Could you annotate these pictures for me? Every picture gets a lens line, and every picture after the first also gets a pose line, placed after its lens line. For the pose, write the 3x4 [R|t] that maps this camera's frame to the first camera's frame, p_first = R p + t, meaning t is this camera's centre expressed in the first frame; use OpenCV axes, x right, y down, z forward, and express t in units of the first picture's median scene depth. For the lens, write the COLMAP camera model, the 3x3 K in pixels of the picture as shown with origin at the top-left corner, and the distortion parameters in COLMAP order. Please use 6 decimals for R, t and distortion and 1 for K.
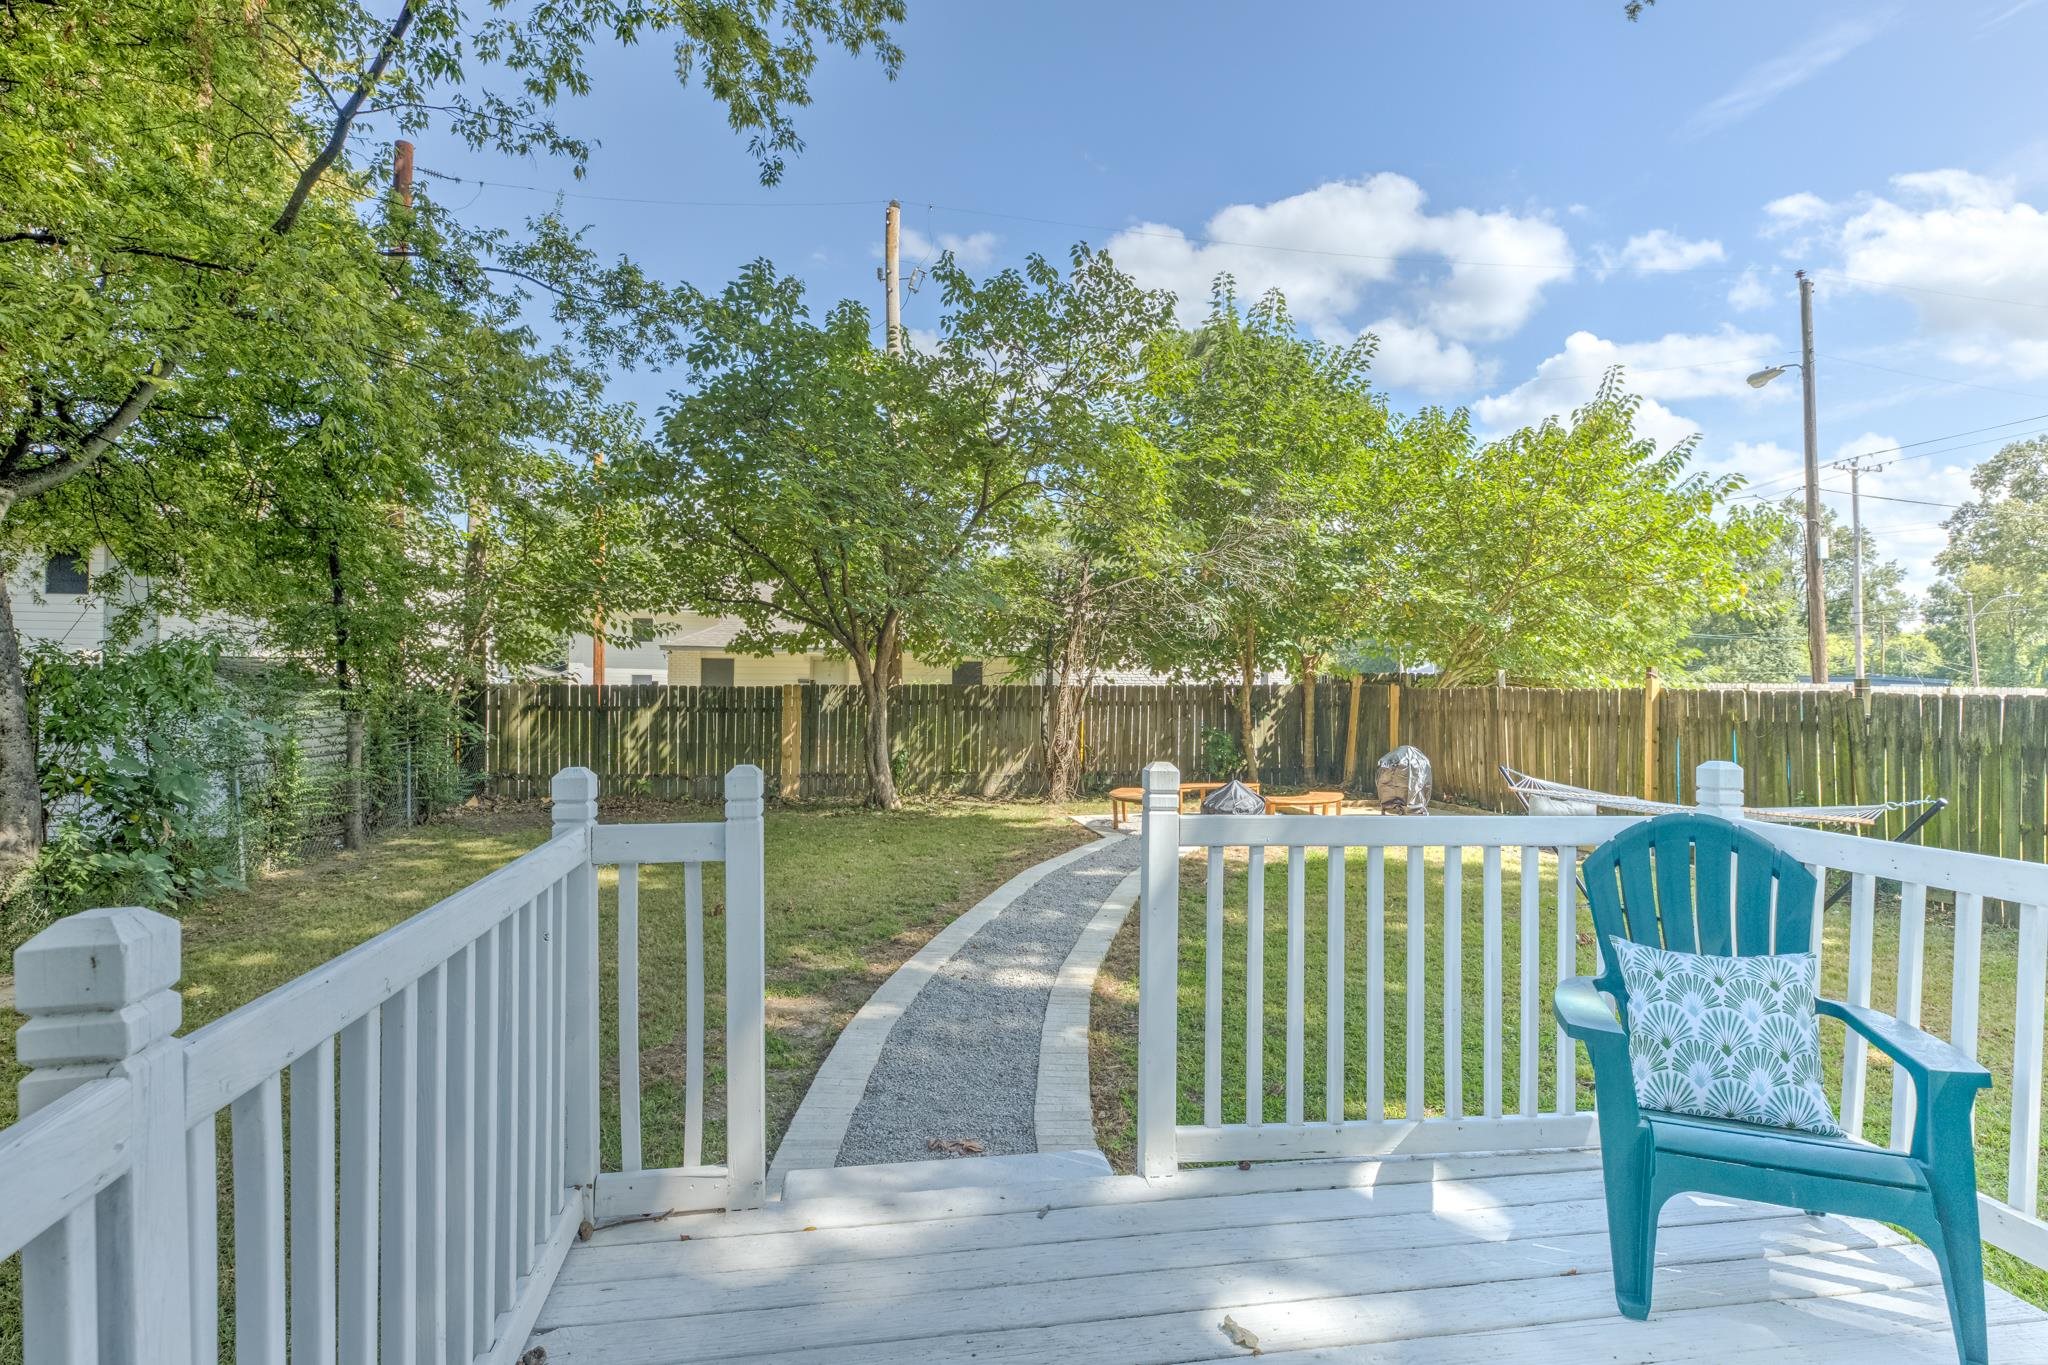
lens RADIAL K [[988.4, 0, 1010.1], [0, 988.4, 668.8], [0, 0, 1]] dist [0.000779, -0.000469]
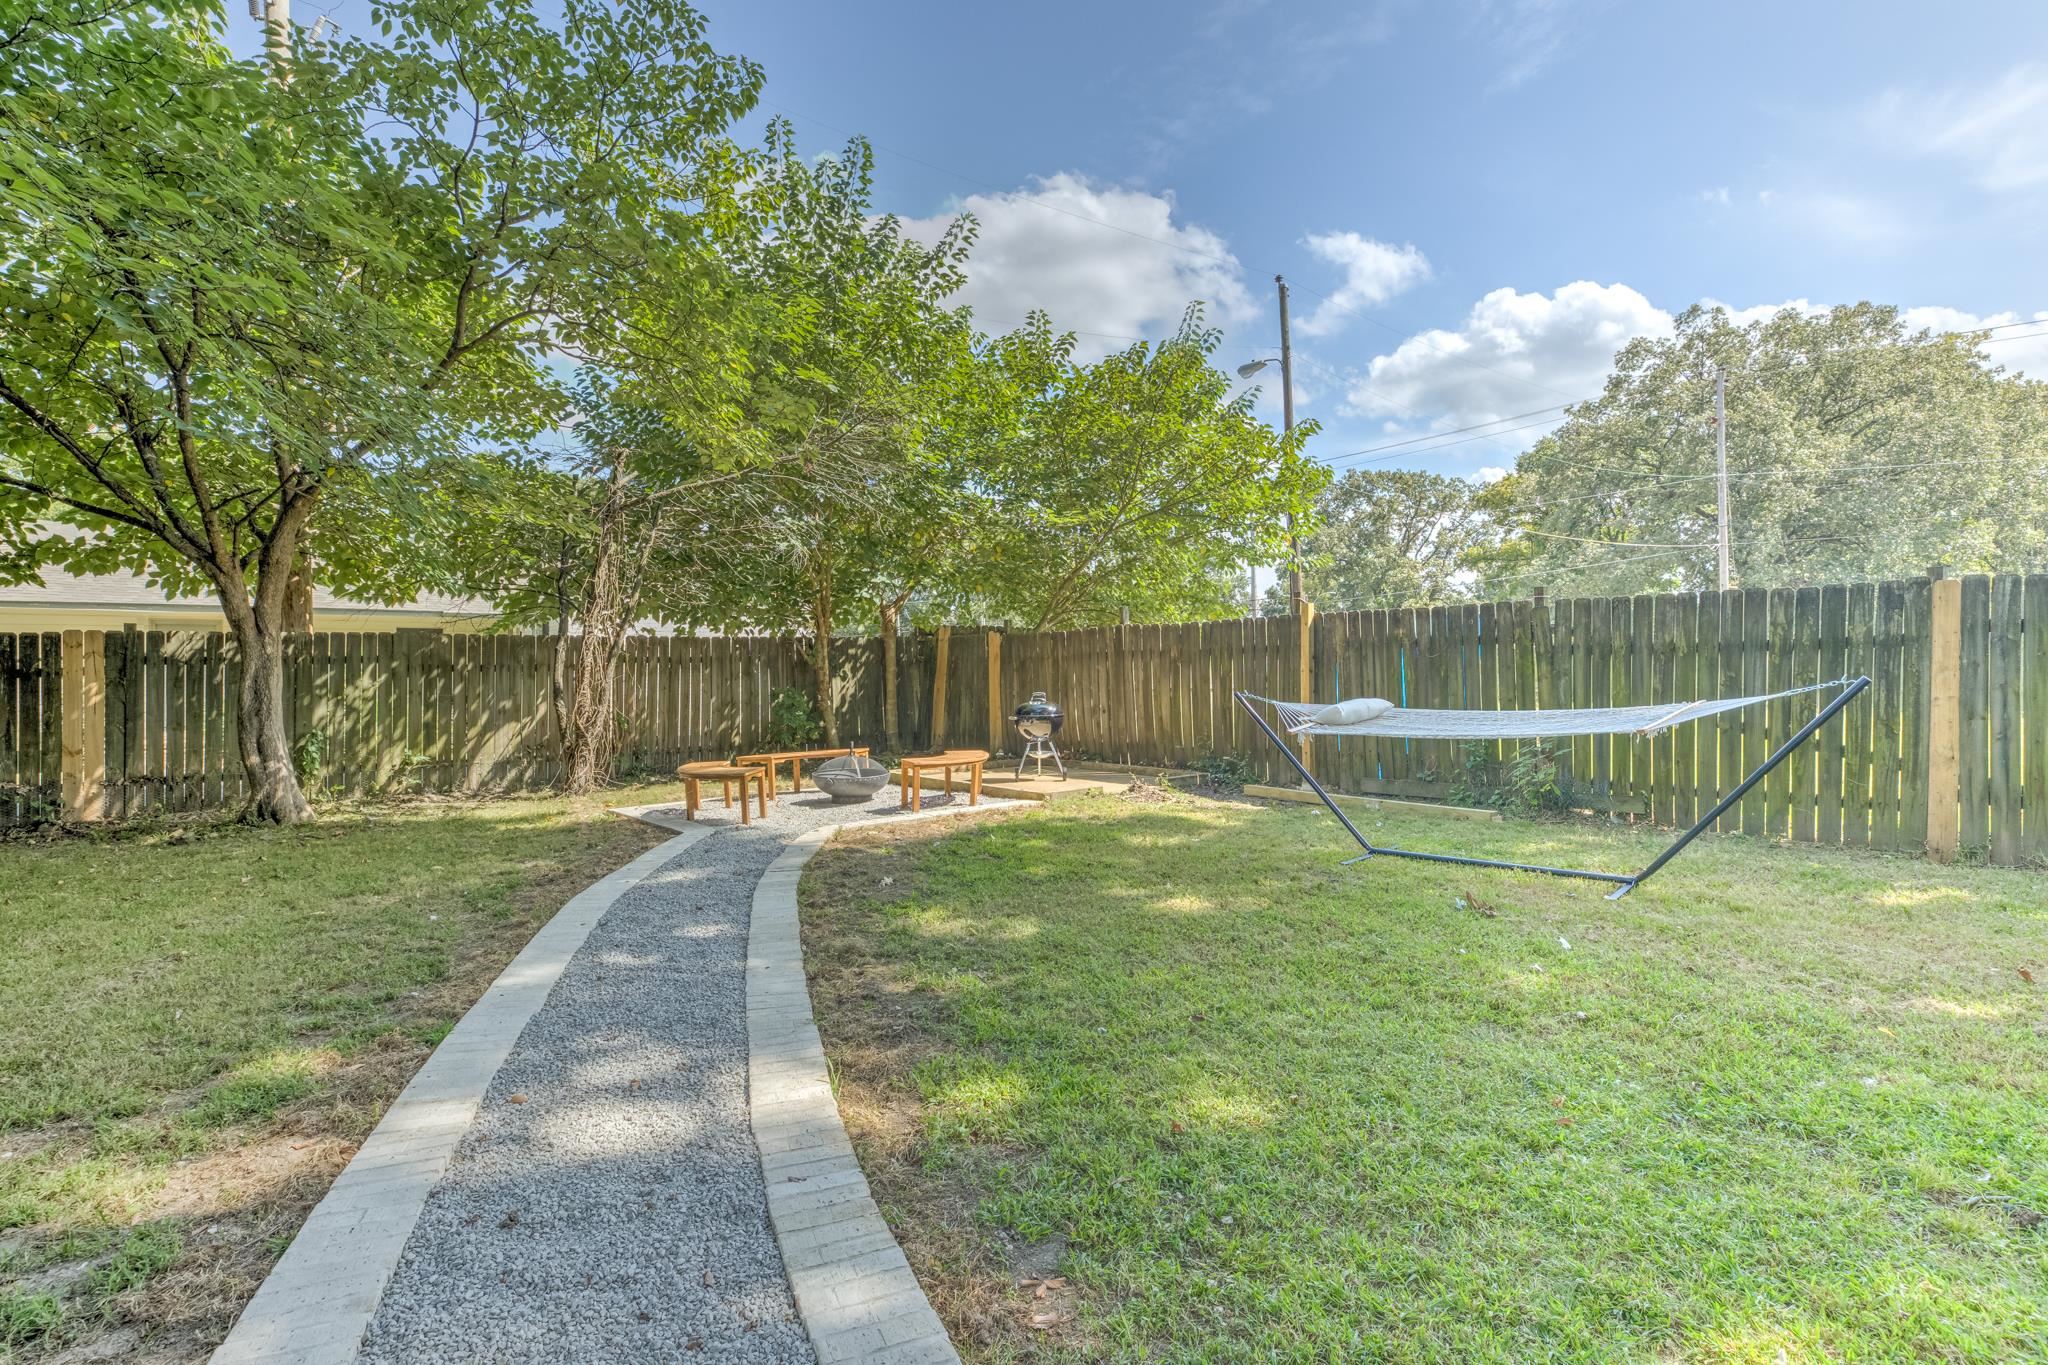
lens RADIAL K [[988.4, 0, 1015.8], [0, 988.4, 676.0], [0, 0, 1]] dist [0.000779, -0.000469]
pose [[0.874584, -0.018029, 0.484539, -0.022010], [0.010931, 0.999788, 0.017469, 0.041098], [-0.484751, -0.009982, 0.874595, 0.226930]]
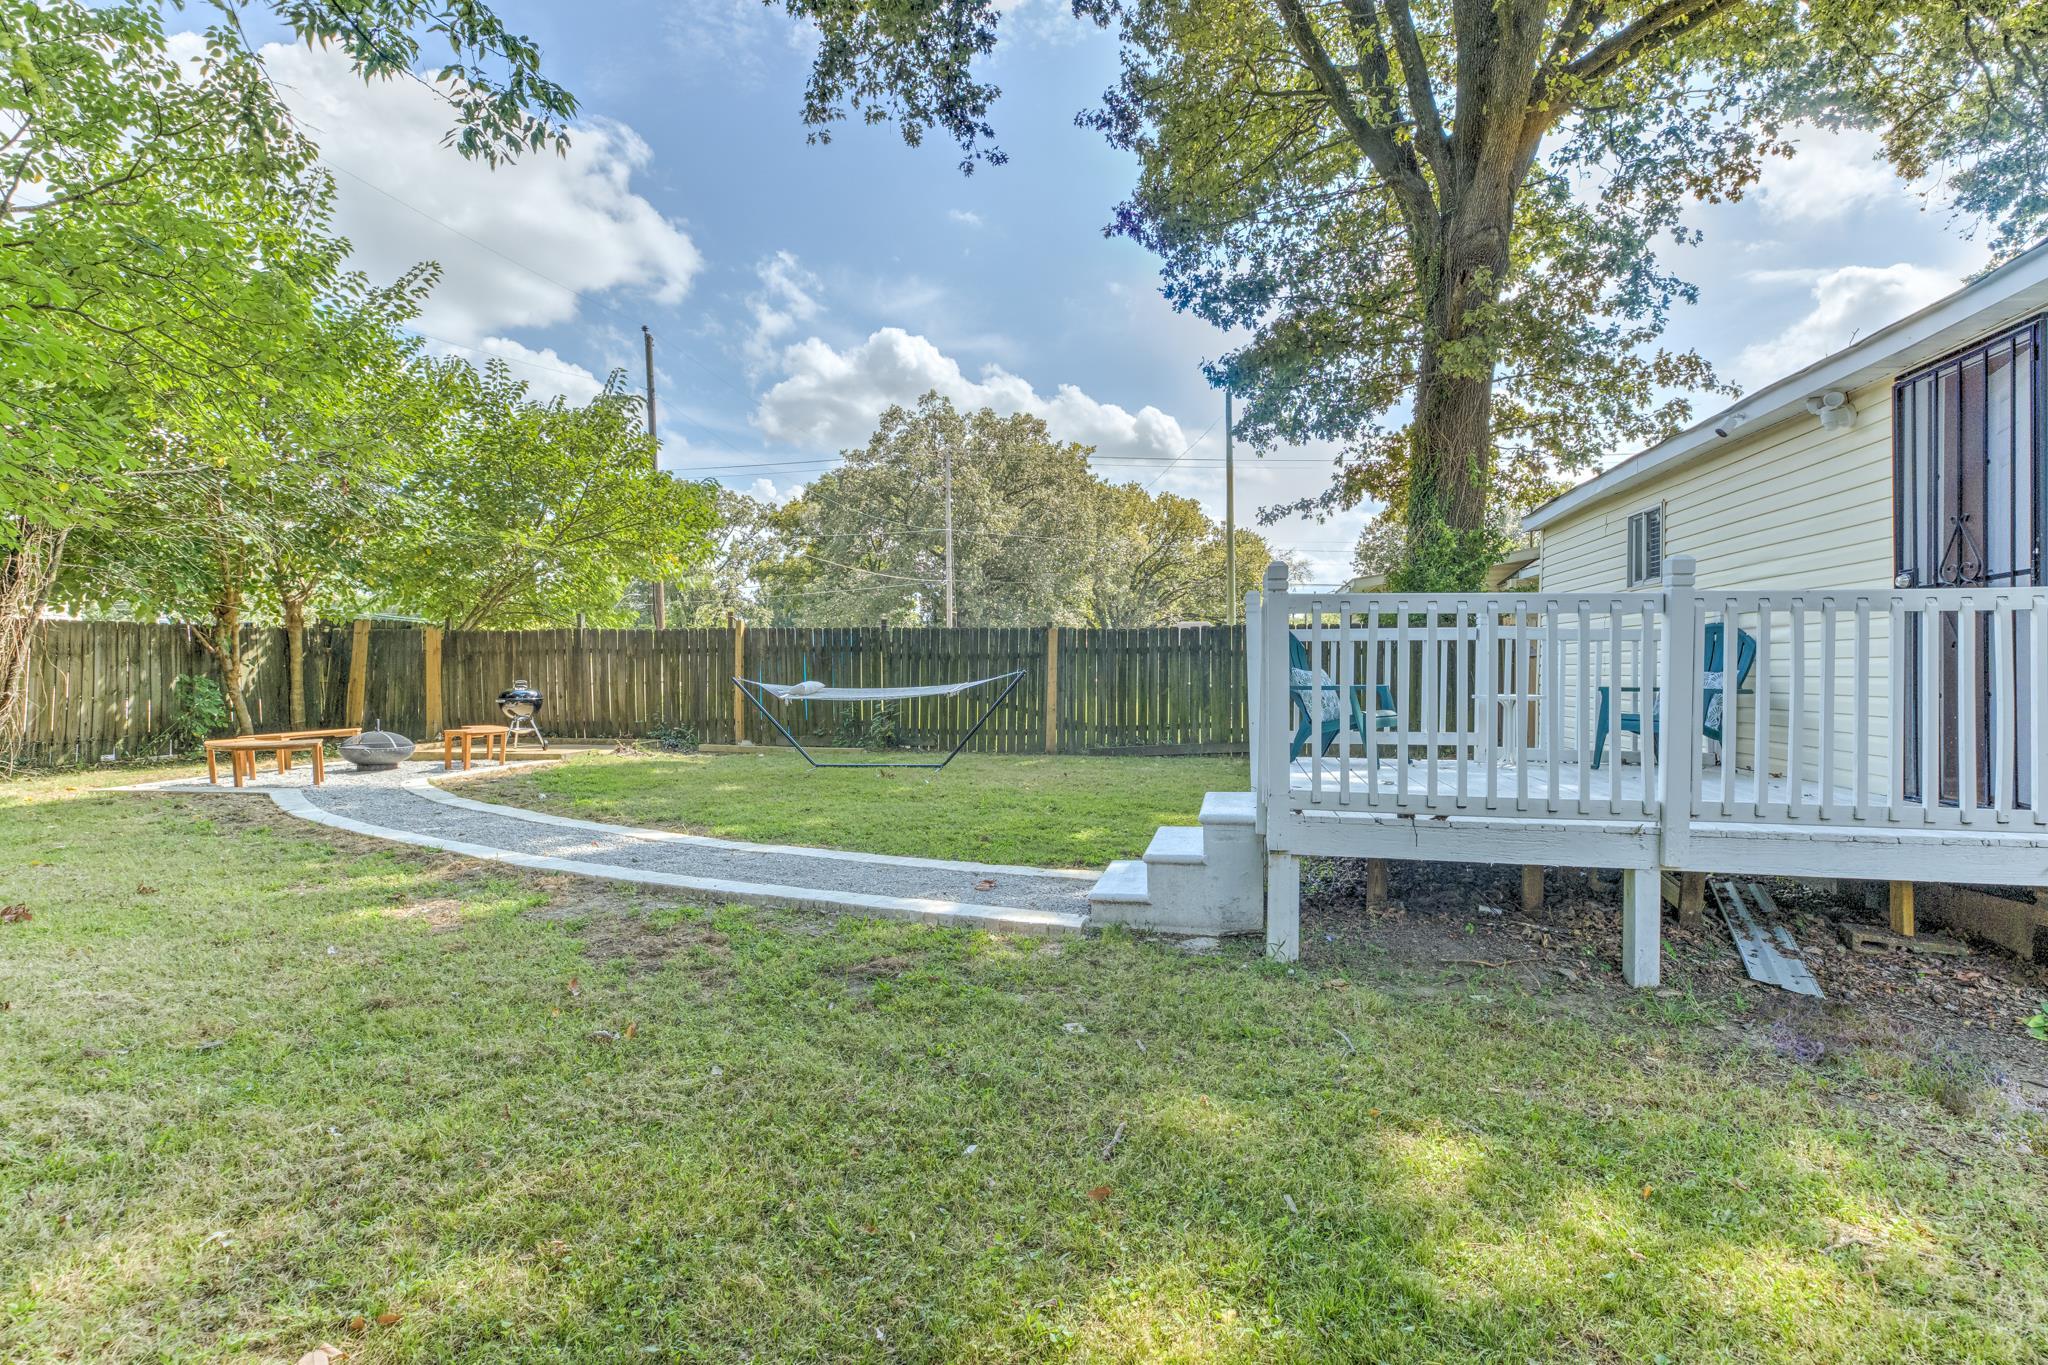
lens RADIAL K [[988.4, 0, 1009.5], [0, 988.4, 665.6], [0, 0, 1]] dist [0.000779, -0.000469]
pose [[0.366279, -0.000864, 0.930505, -0.325312], [-0.012202, 0.999909, 0.005731, 0.042019], [-0.930425, -0.013453, 0.366235, 0.110234]]
